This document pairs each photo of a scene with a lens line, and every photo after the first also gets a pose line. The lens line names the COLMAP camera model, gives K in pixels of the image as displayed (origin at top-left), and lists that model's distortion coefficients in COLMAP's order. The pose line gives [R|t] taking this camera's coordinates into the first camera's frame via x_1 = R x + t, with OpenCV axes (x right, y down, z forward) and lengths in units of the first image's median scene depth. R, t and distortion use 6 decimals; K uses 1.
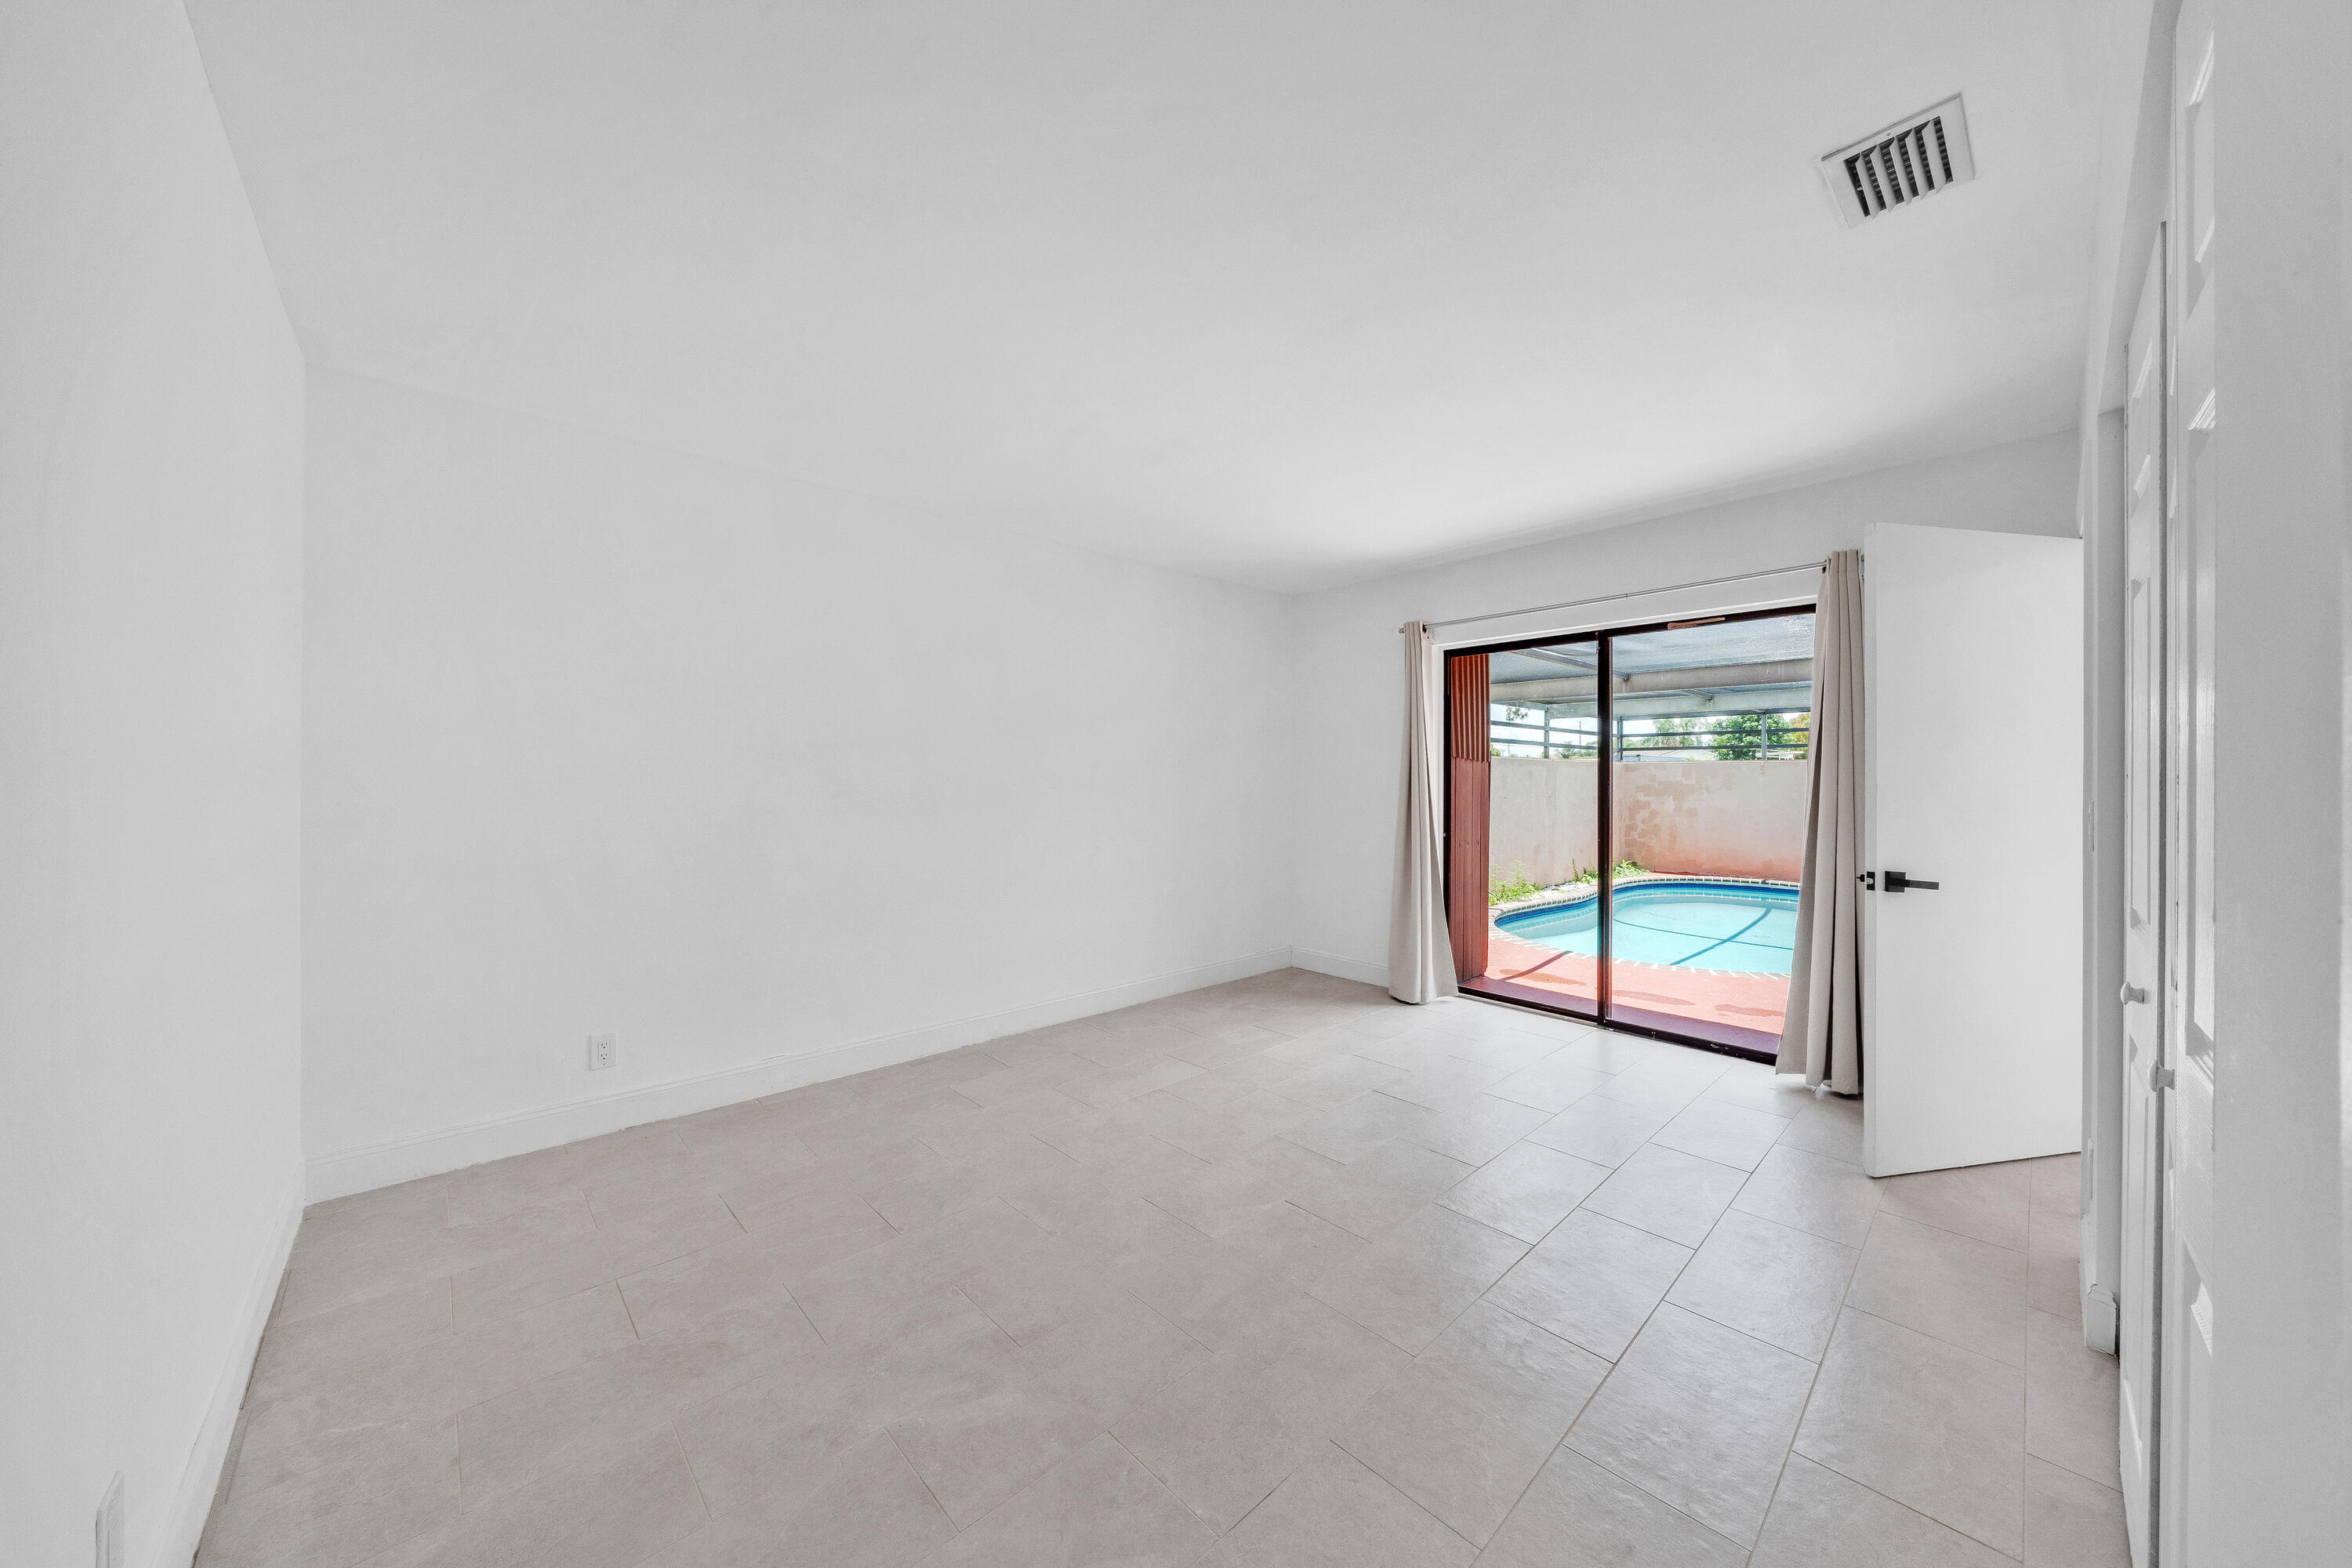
lens RADIAL K [[801.4, 0, 1172.9], [0, 801.4, 775.0], [0, 0, 1]] dist [-0.007126, 0.000210]
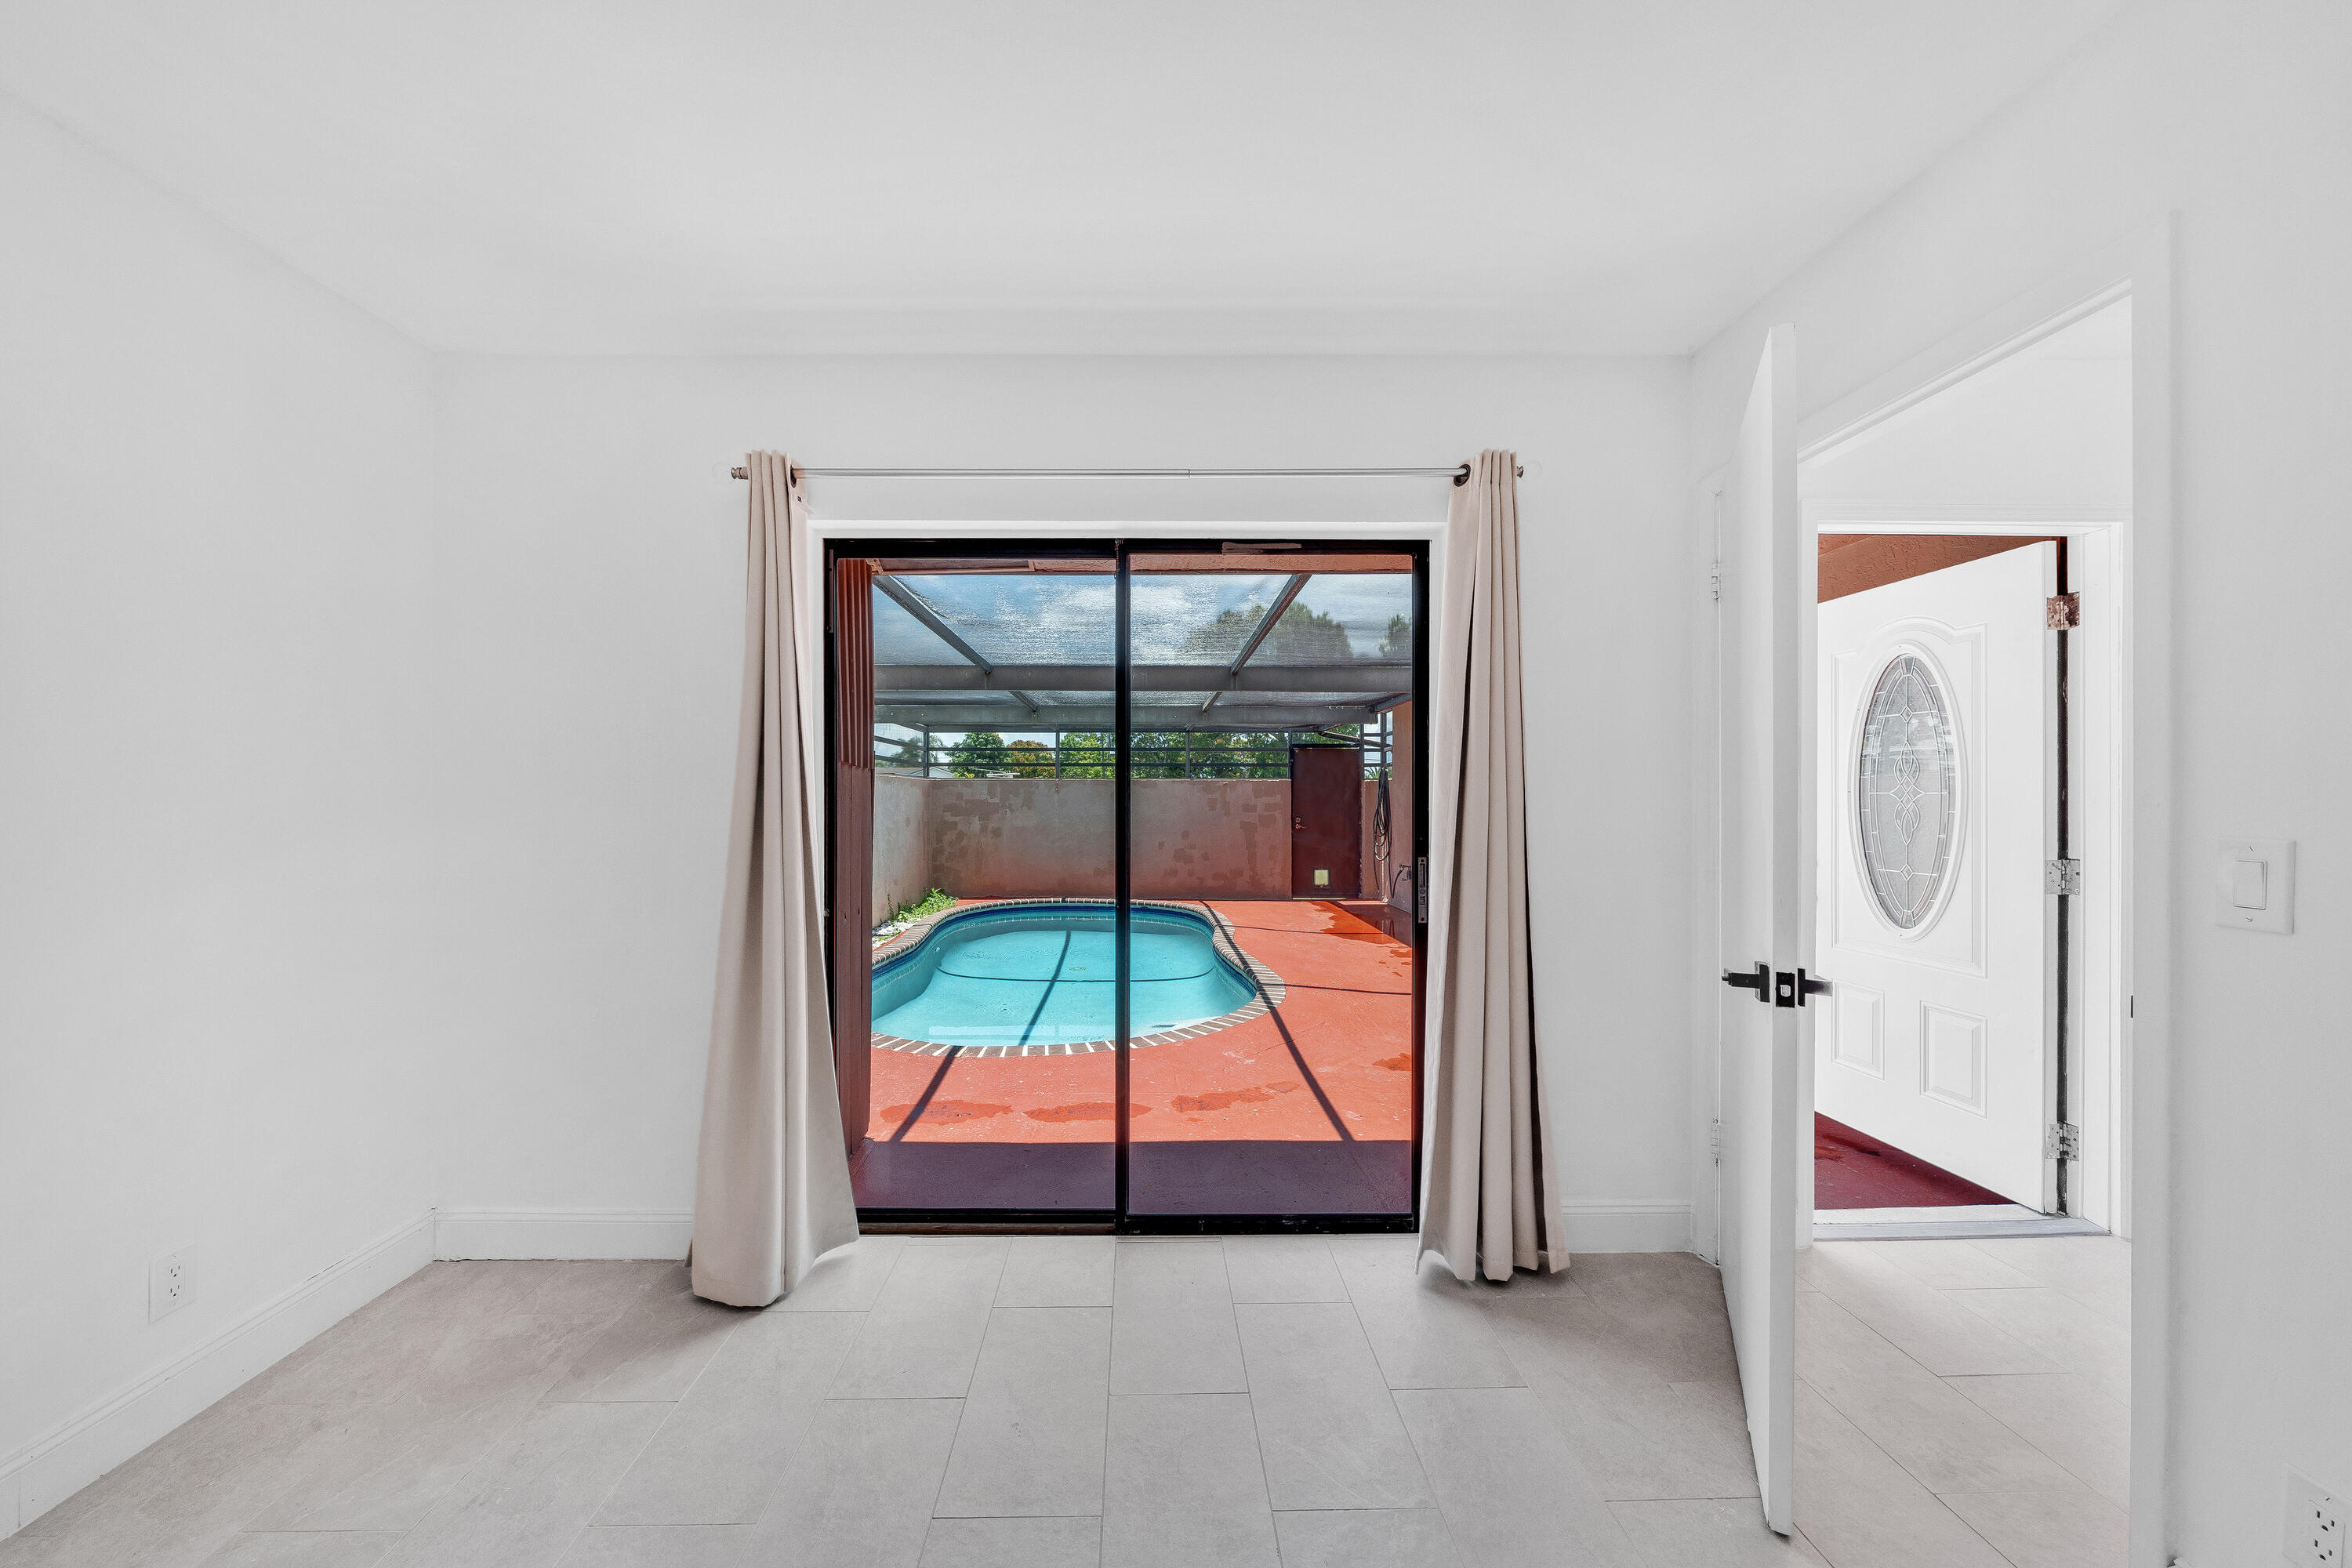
lens RADIAL K [[853.7, 0, 1172.9], [0, 853.7, 788.9], [0, 0, 1]] dist [-0.000280, -0.000136]
pose [[0.667565, 0.004562, 0.744538, 0.031452], [-0.000845, 0.999985, -0.005369, 0.000020], [-0.744551, 0.002955, 0.667559, 0.168178]]
